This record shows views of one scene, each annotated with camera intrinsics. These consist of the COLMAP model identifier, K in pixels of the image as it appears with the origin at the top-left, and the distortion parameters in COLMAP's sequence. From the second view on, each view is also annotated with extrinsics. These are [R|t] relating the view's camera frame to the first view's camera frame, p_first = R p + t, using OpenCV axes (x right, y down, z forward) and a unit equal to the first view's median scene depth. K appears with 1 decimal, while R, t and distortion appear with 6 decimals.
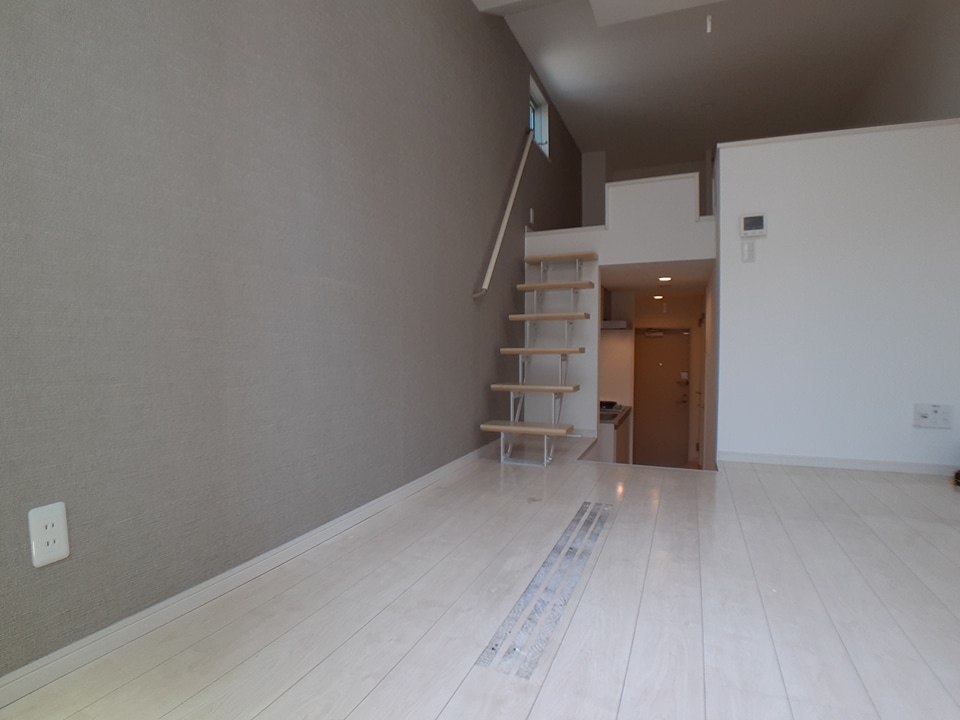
lens RADIAL K [[516.9, 0, 455.0], [0, 516.9, 365.0], [0, 0, 1]] dist [-0.070519, 0.000385]
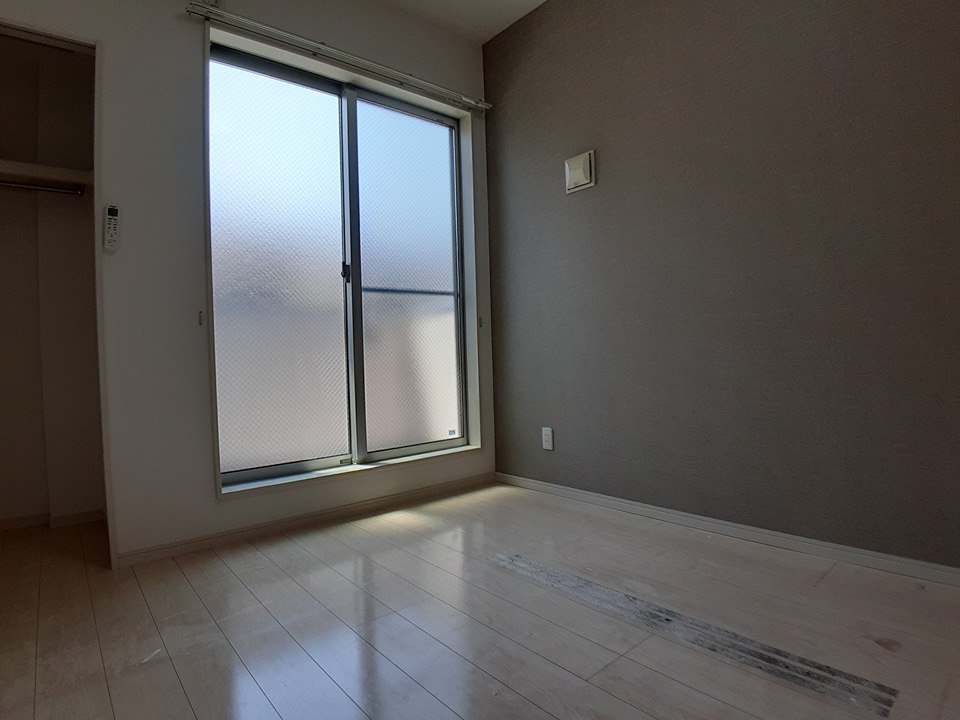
lens RADIAL K [[516.9, 0, 455.0], [0, 516.9, 365.0], [0, 0, 1]] dist [-0.070519, 0.000385]
pose [[-0.444112, 0.037956, -0.895167, 1.099701], [-0.005328, 0.998973, 0.045001, -0.105115], [0.895955, 0.024755, -0.443454, 1.013546]]
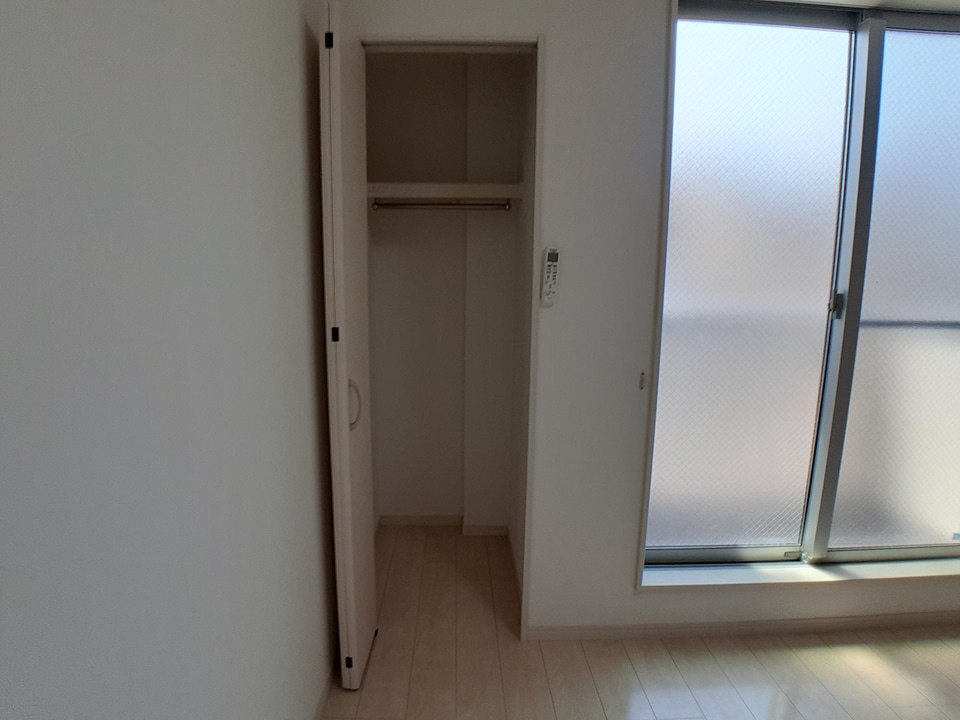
lens RADIAL K [[503.2, 0, 458.7], [0, 503.2, 361.1], [0, 0, 1]] dist [-0.063576, 0.002376]
pose [[-0.909304, 0.067259, -0.410661, 0.985025], [-0.018298, 0.979434, 0.200931, -0.377369], [0.415730, 0.190222, -0.889373, 0.623486]]
